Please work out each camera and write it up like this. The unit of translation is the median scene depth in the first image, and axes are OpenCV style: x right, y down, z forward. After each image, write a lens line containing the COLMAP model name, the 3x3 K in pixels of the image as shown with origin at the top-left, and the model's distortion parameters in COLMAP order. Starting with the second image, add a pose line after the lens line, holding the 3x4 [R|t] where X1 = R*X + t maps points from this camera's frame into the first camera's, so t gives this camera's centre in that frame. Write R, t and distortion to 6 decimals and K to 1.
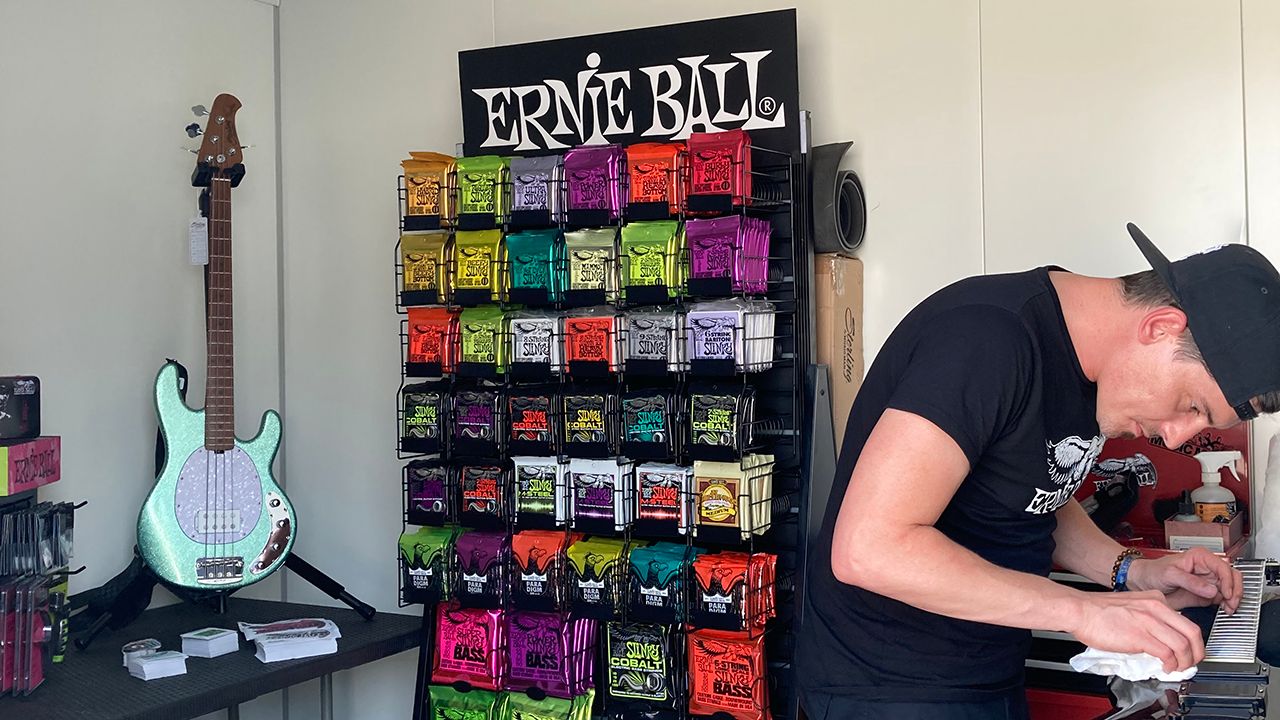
lens RADIAL K [[1380.7, 0, 642.3], [0, 1380.7, 310.6], [0, 0, 1]] dist [0.306468, -1.613960]
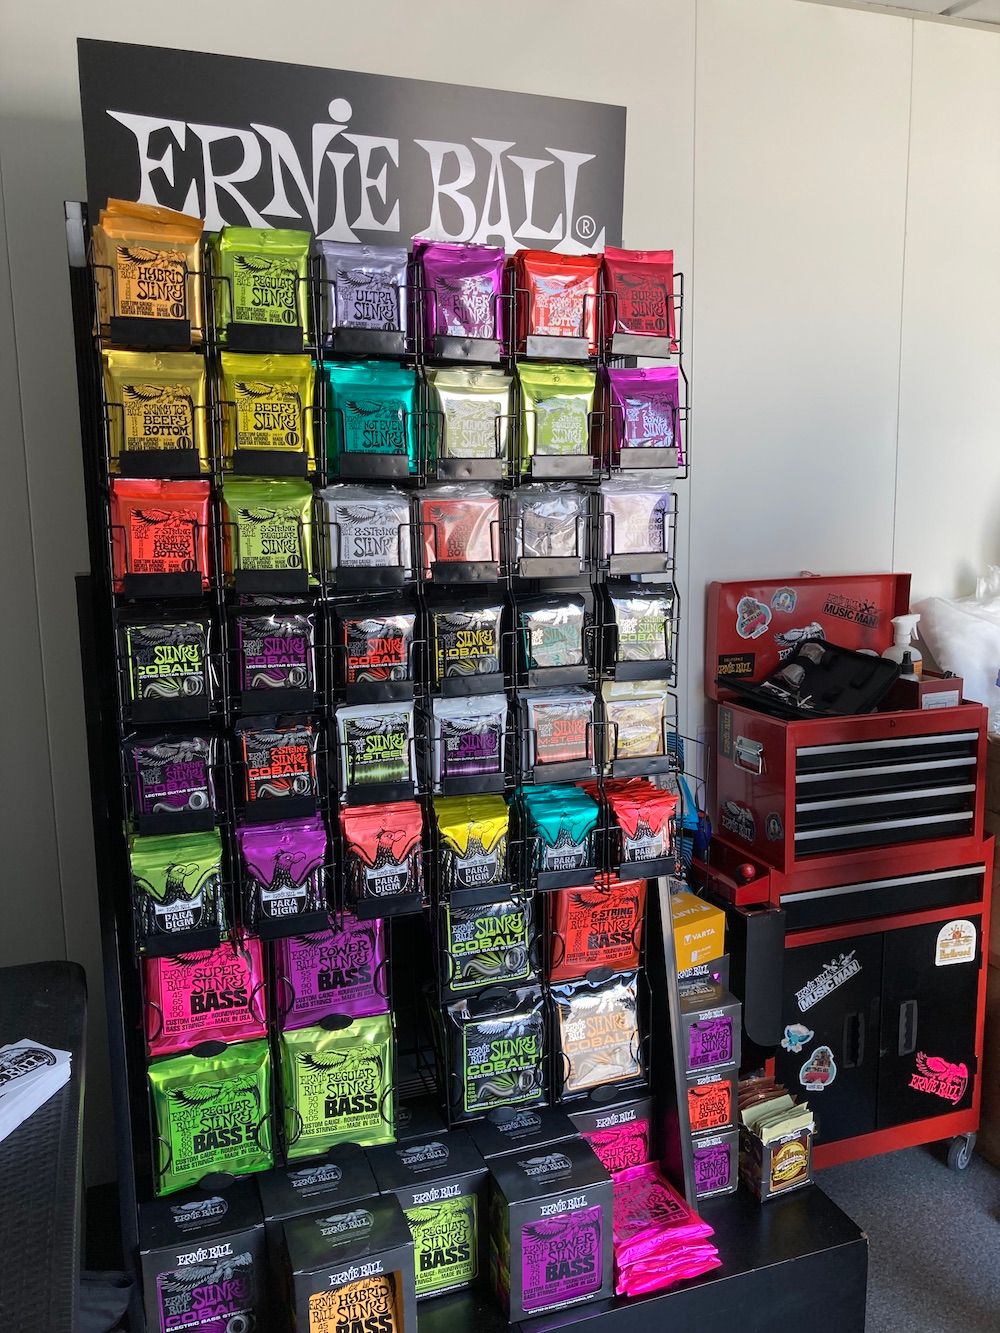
lens RADIAL K [[1111.7, 0, 500.4], [0, 1111.7, 653.6], [0, 0, 1]] dist [0.017683, -0.010859]
pose [[0.652372, -0.107556, 0.750228, -0.430179], [-0.008584, 0.988767, 0.149217, -0.001053], [-0.757850, -0.103785, 0.644121, 0.582844]]
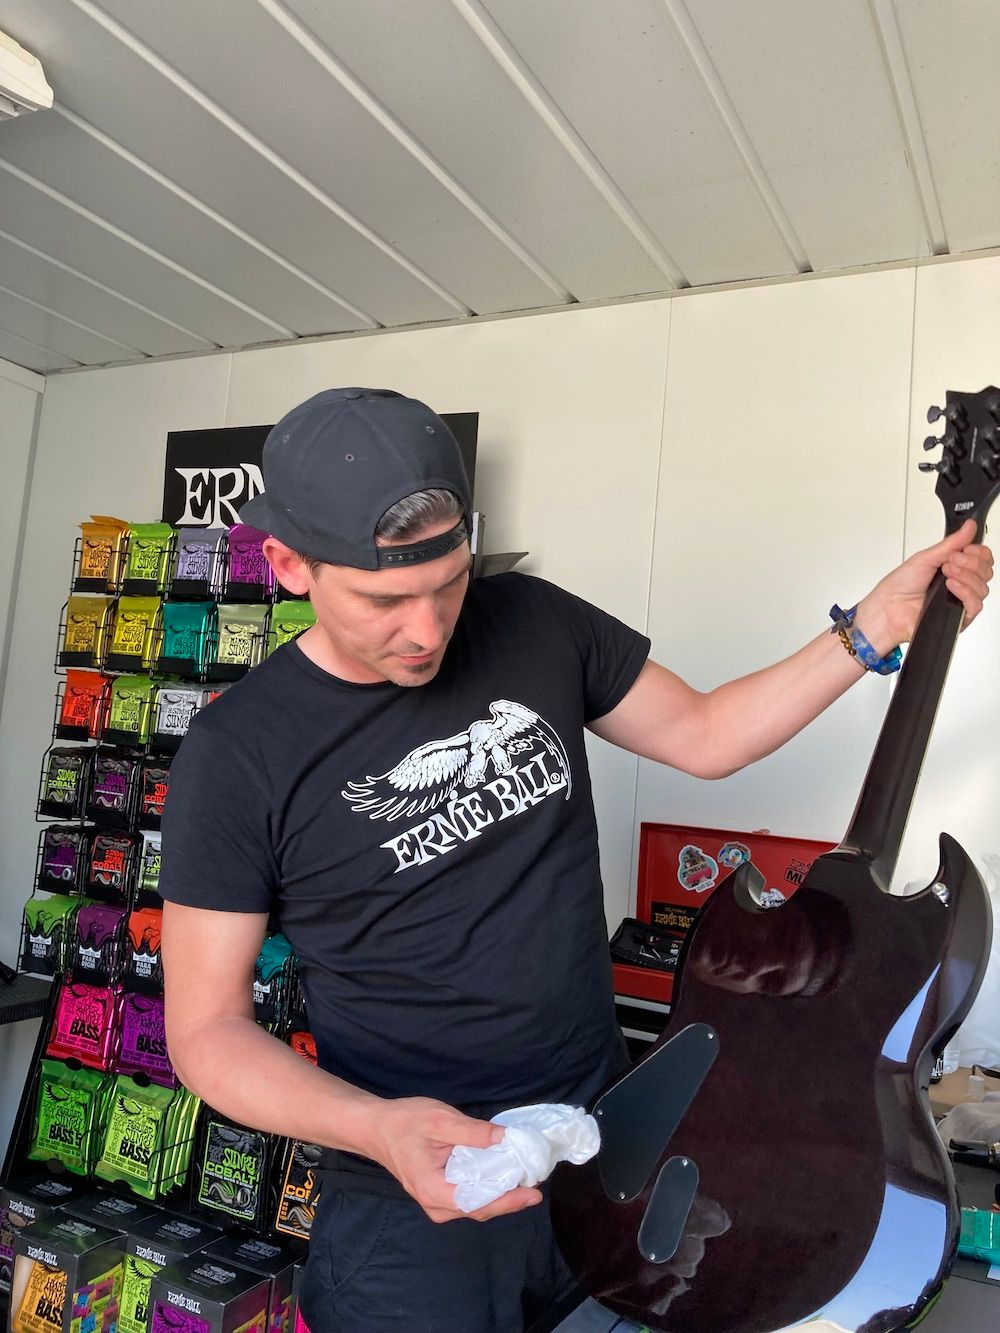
lens RADIAL K [[1085.0, 0, 509.8], [0, 1085.0, 652.1], [0, 0, 1]] dist [0.019296, -0.010318]
pose [[0.993775, 0.105222, 0.036590, 0.116970], [-0.101828, 0.991186, -0.084738, 0.019908], [-0.045183, 0.080485, 0.995731, 0.218386]]
